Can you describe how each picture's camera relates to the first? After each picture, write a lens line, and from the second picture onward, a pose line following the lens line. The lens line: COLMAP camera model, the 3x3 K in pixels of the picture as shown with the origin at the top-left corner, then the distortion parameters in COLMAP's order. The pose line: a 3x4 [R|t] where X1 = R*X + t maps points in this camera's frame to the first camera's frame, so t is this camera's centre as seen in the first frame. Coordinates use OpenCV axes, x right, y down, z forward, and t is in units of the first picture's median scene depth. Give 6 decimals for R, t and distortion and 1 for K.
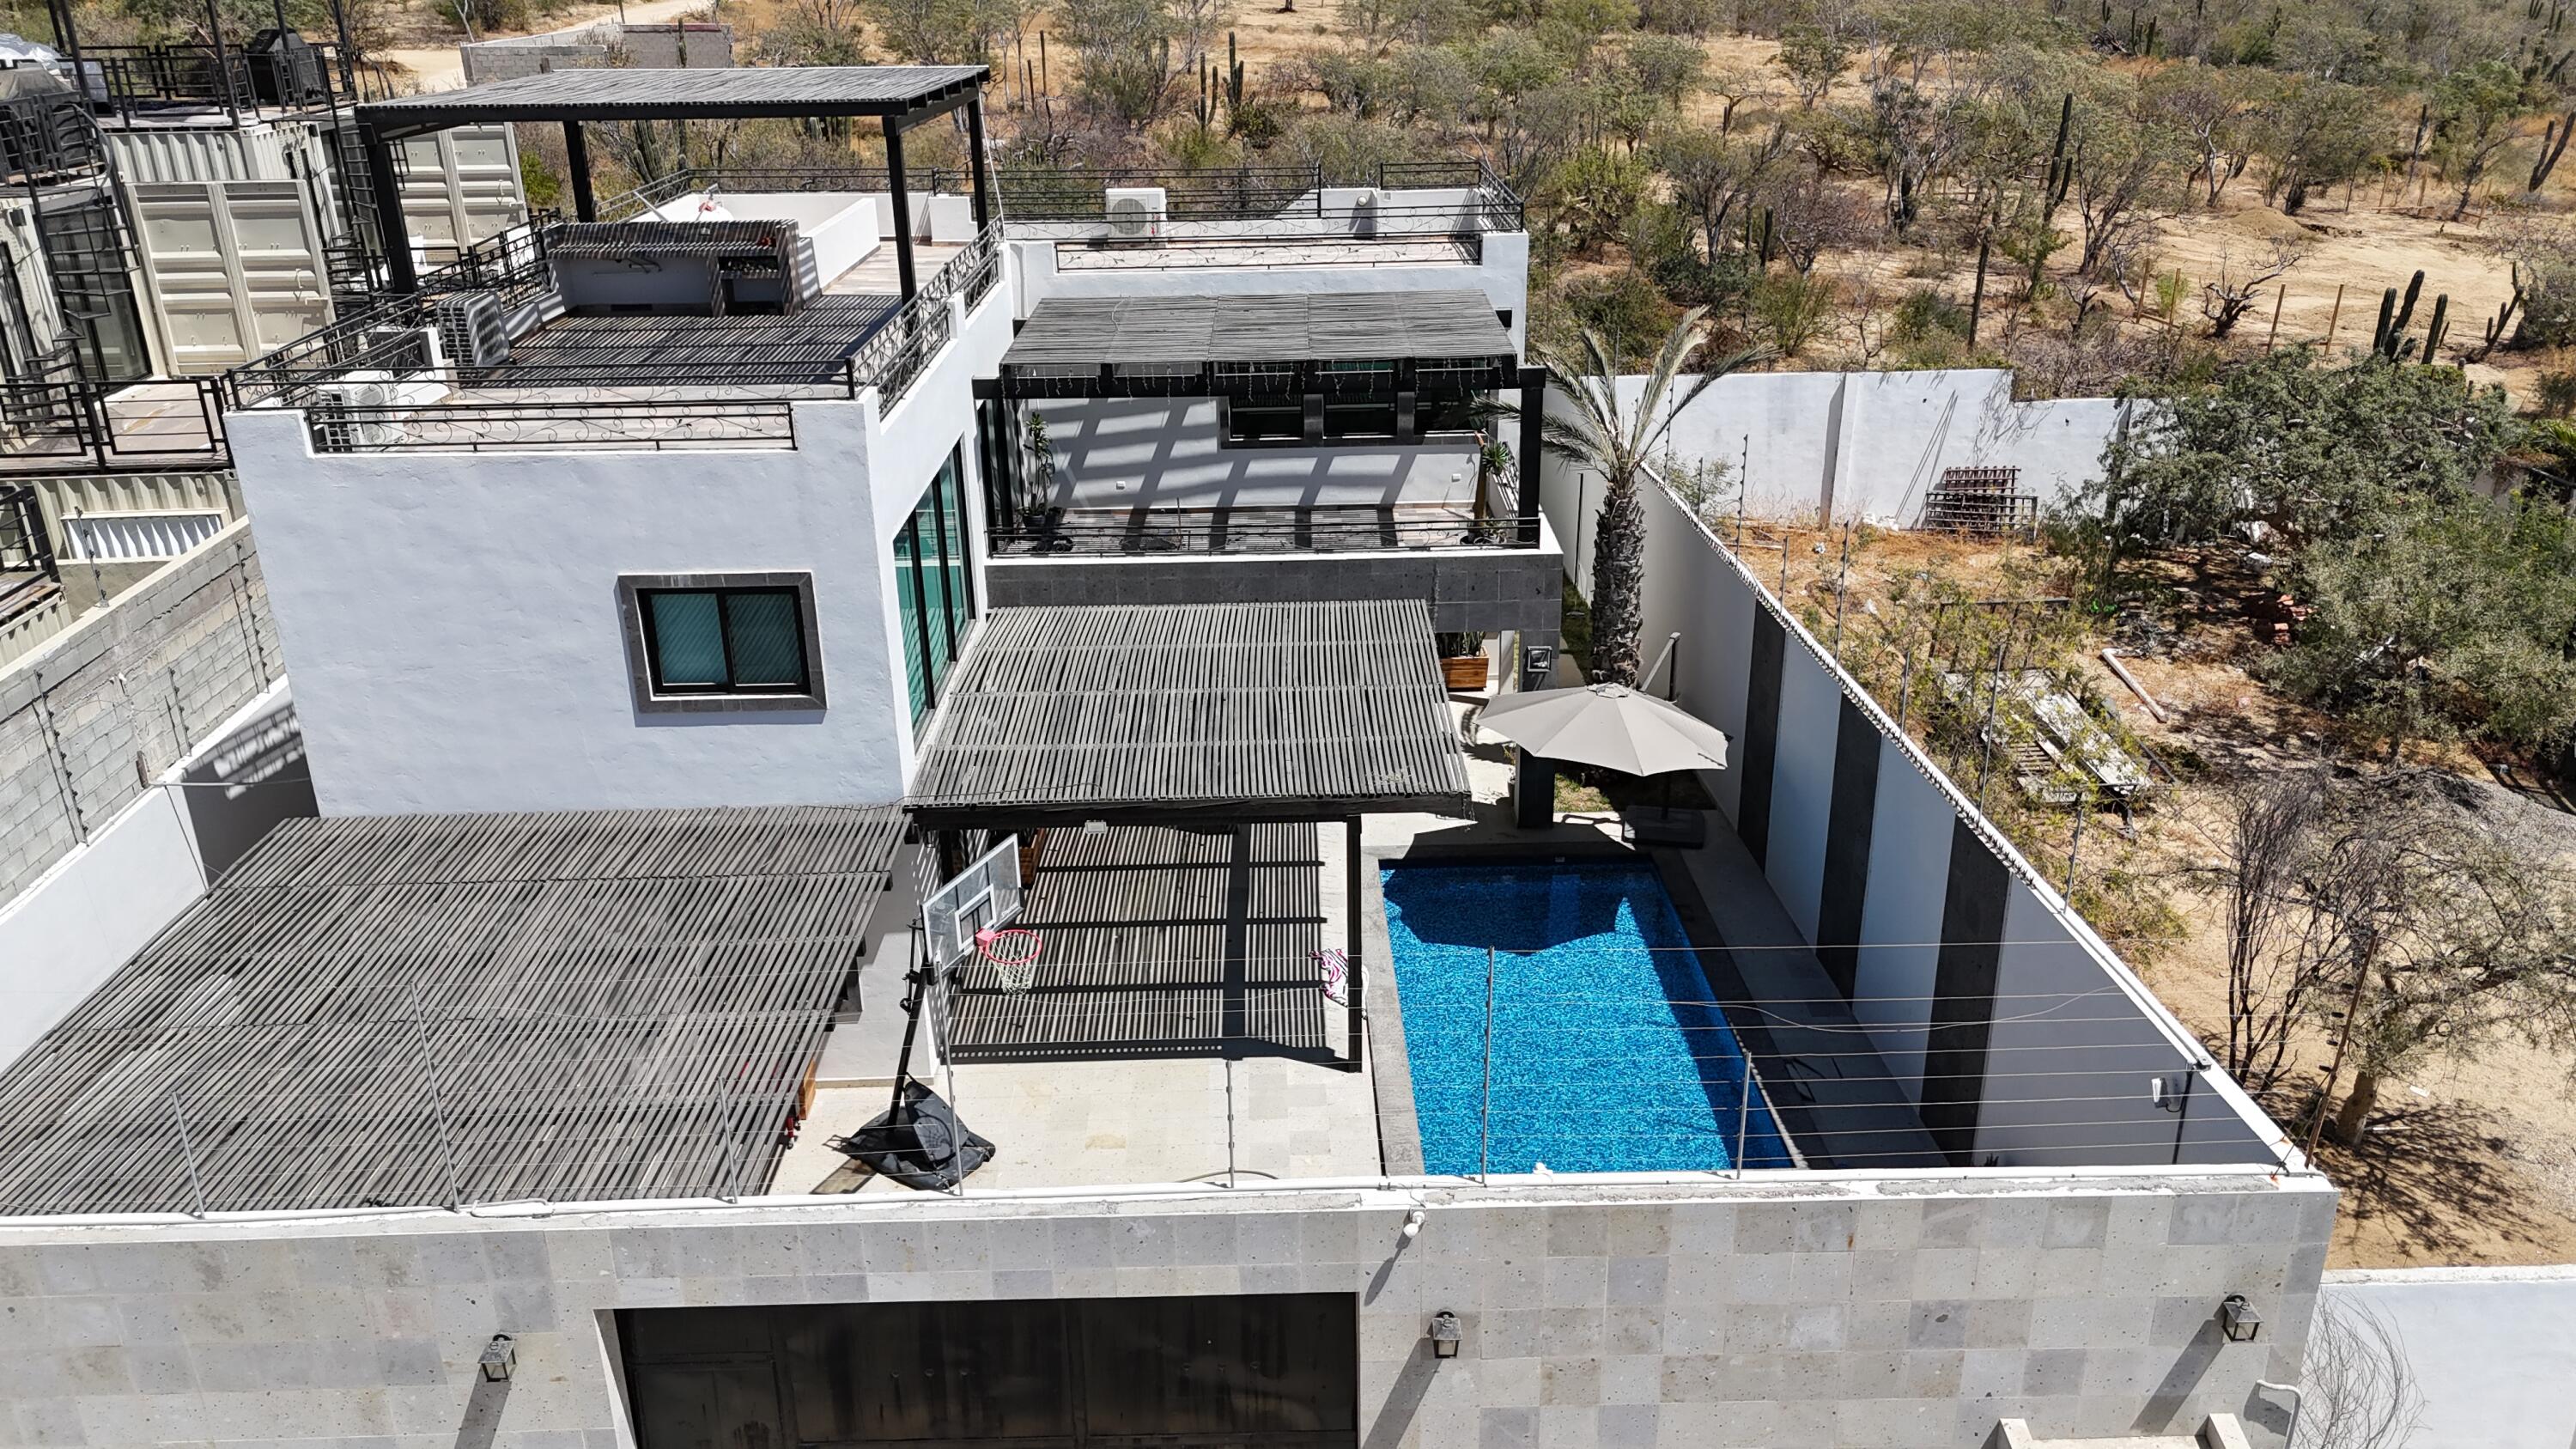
lens RADIAL K [[1896.9, 0, 1297.1], [0, 1896.9, 716.9], [0, 0, 1]] dist [0.066661, -0.062663]
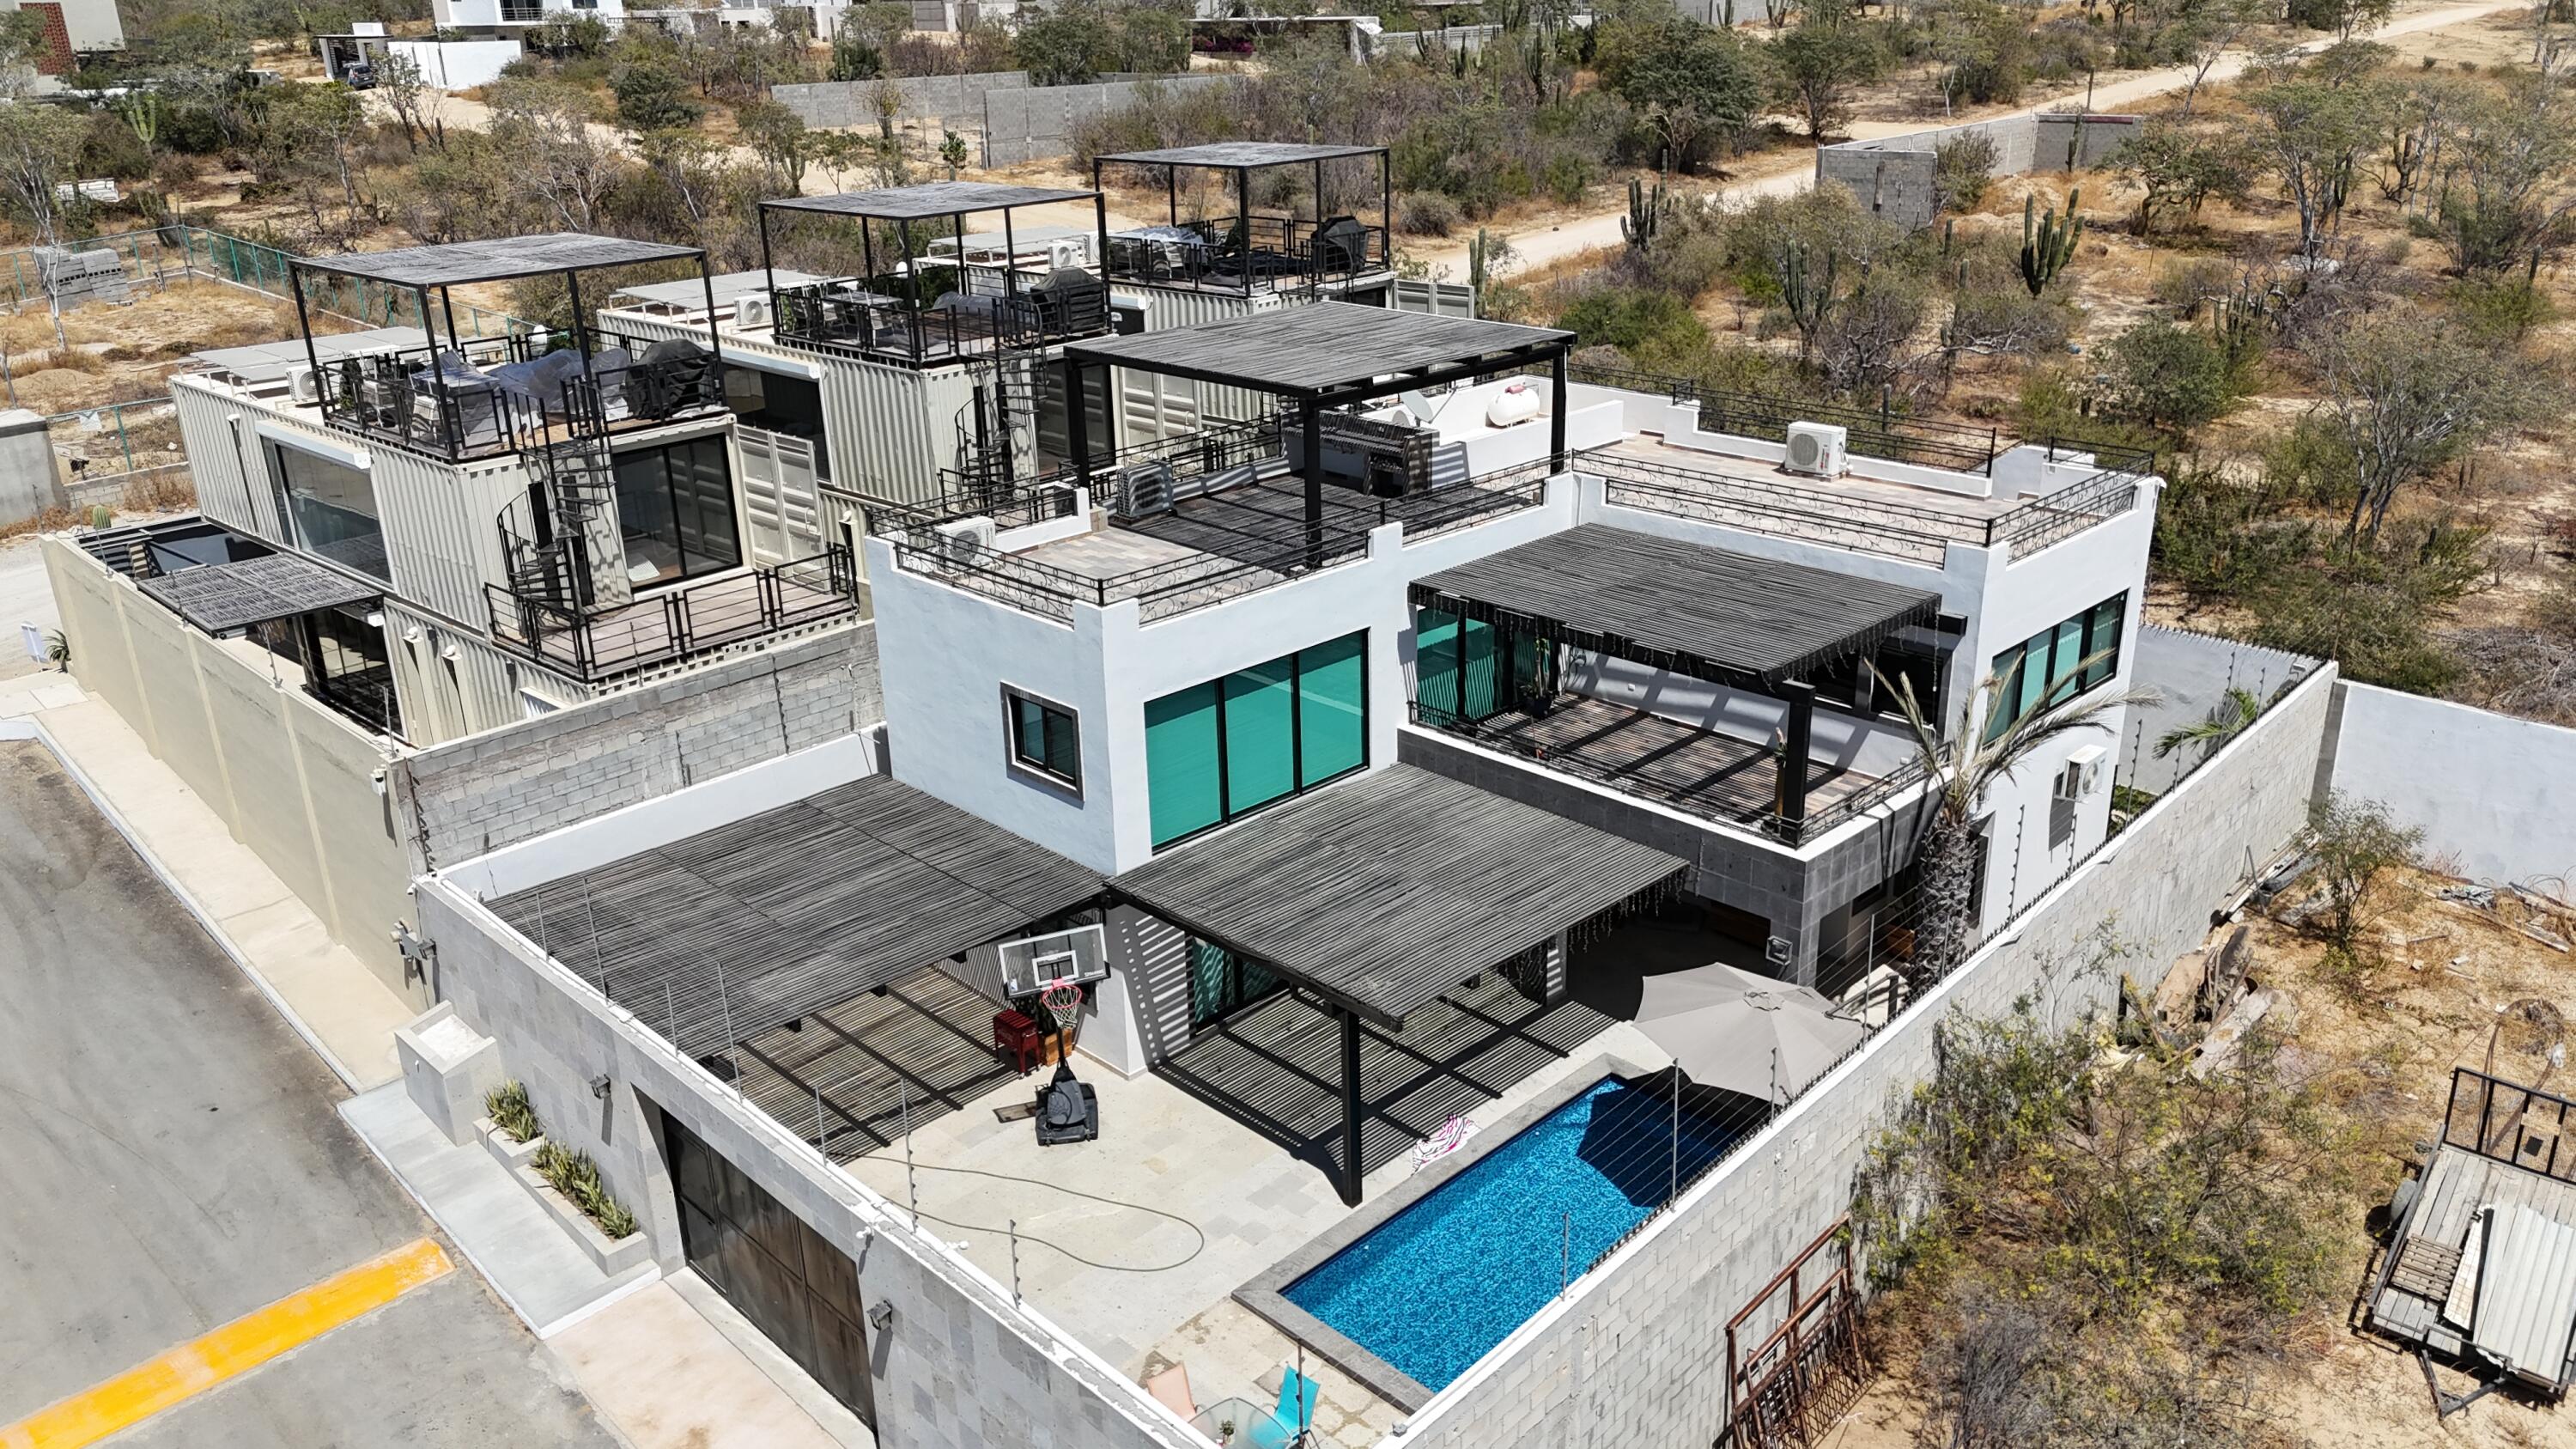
lens RADIAL K [[1896.9, 0, 1295.1], [0, 1896.9, 716.9], [0, 0, 1]] dist [0.066661, -0.062663]
pose [[0.689280, 0.257794, -0.677078, 0.826787], [-0.260087, 0.960304, 0.100856, -0.253999], [0.676201, 0.106581, 0.728967, 0.042401]]
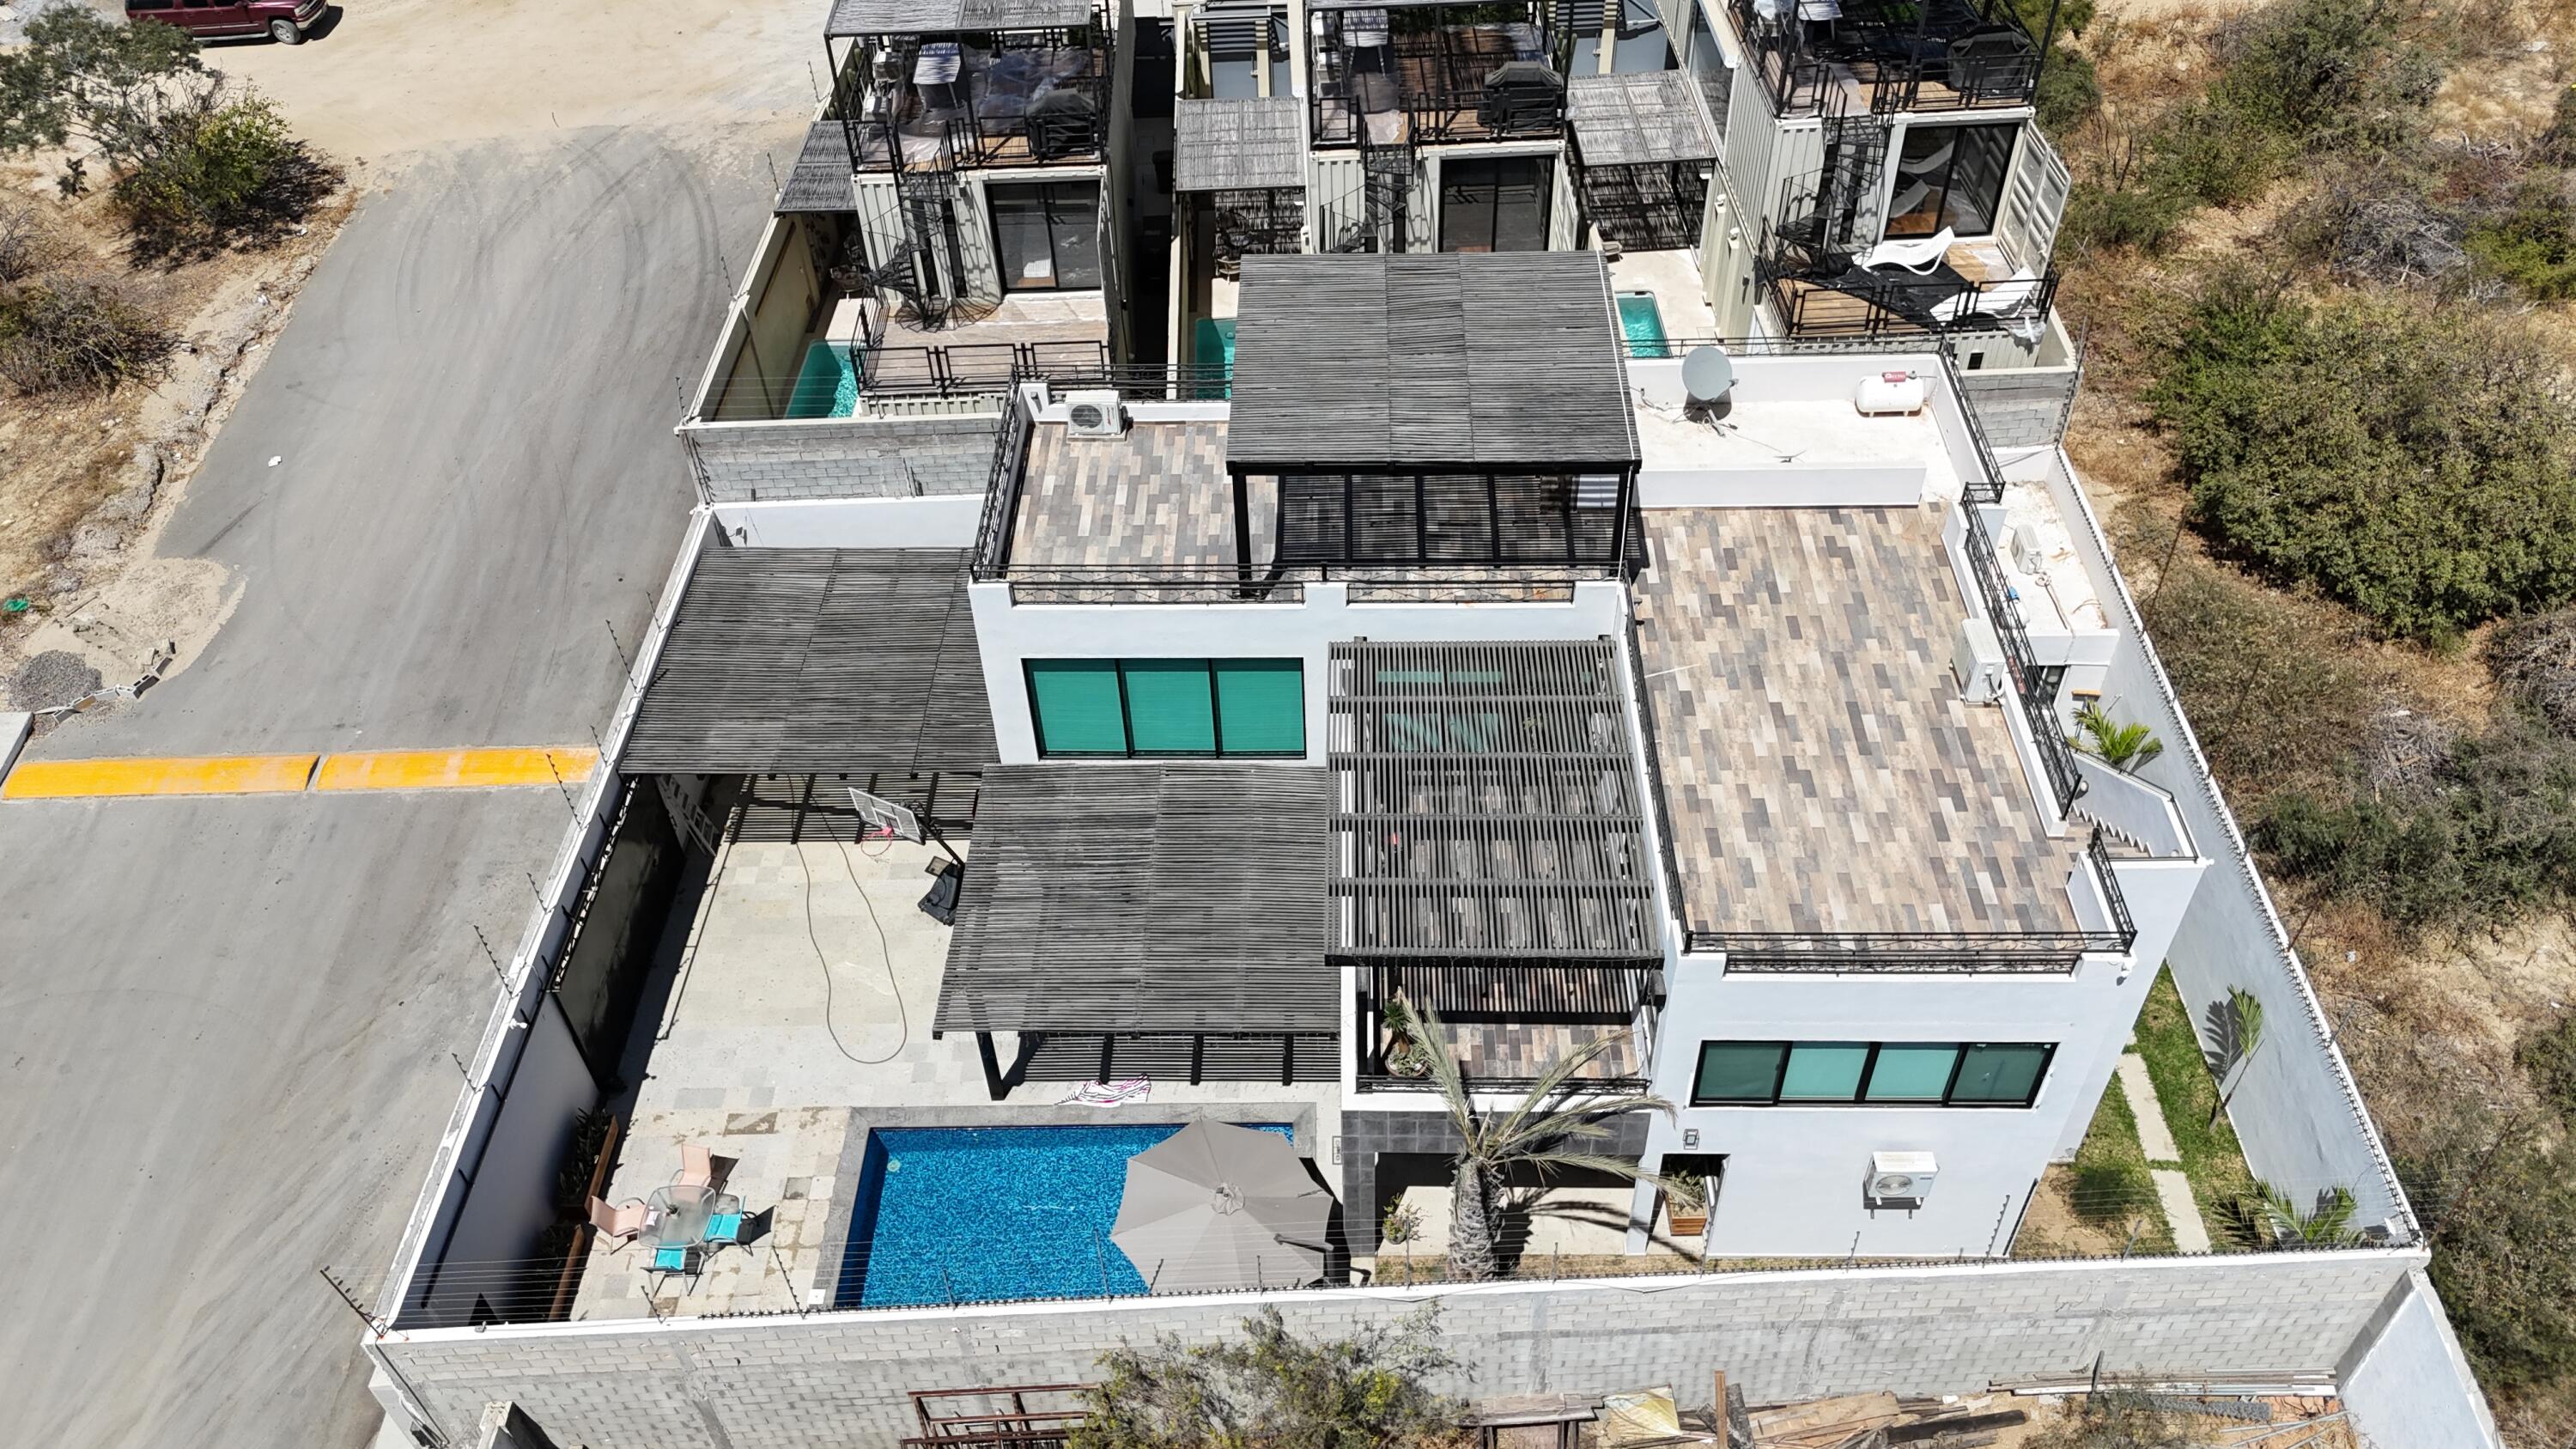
lens RADIAL K [[1896.9, 0, 1294.5], [0, 1896.9, 718.9], [0, 0, 1]] dist [0.066661, -0.062663]
pose [[-0.035508, 0.708270, -0.705048, 0.979869], [-0.347934, 0.652594, 0.673100, -1.250975], [0.936846, 0.269210, 0.223259, 0.865376]]
